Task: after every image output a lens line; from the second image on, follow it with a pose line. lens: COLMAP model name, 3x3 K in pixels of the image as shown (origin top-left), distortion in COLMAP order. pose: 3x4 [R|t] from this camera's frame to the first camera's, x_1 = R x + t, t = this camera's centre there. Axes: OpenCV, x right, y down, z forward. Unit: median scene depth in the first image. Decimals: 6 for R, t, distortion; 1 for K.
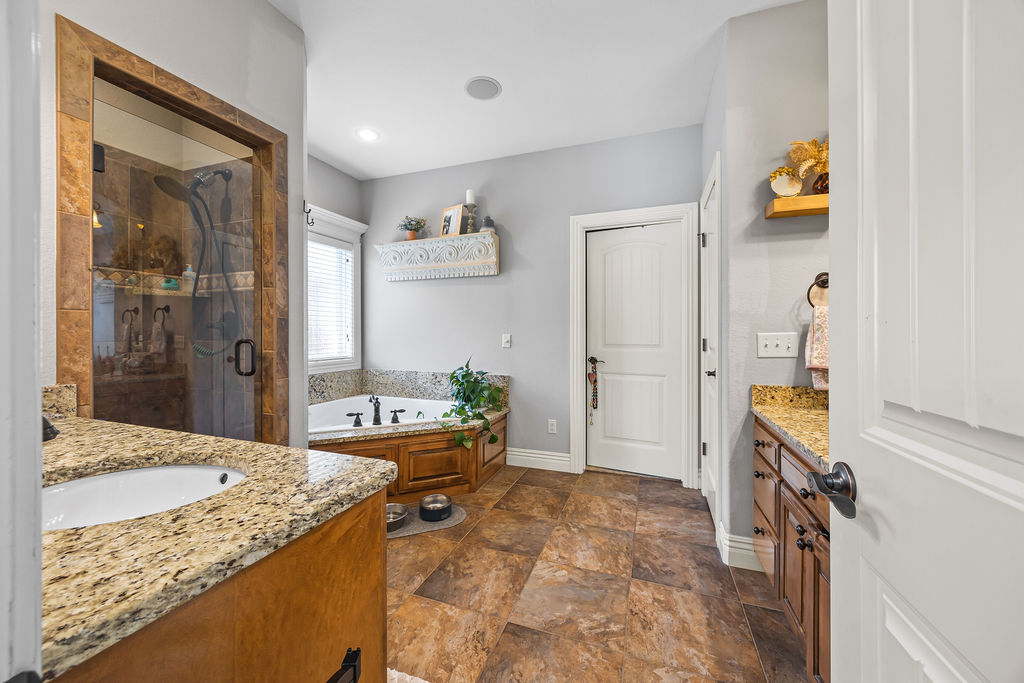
lens RADIAL K [[388.4, 0, 509.0], [0, 388.4, 335.6], [0, 0, 1]] dist [-0.001123, -0.000829]
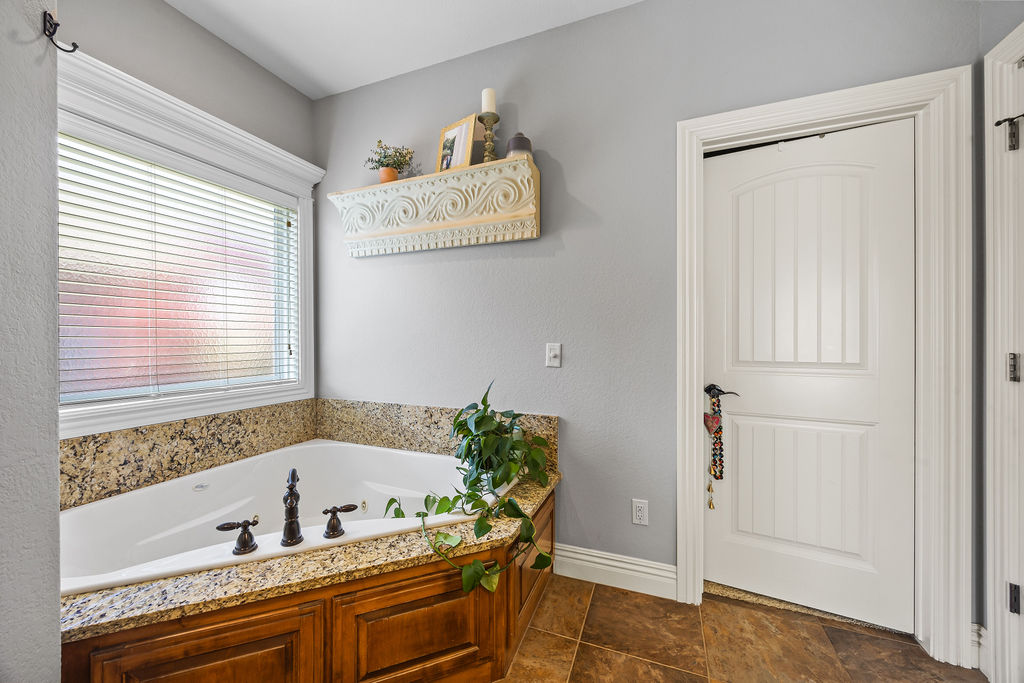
lens RADIAL K [[388.4, 0, 512.5], [0, 388.4, 340.7], [0, 0, 1]] dist [-0.001123, -0.000829]
pose [[0.999871, -0.002842, -0.015824, -0.058009], [0.002834, 0.999996, -0.000517, -0.006971], [0.015826, 0.000473, 0.999875, 0.441705]]
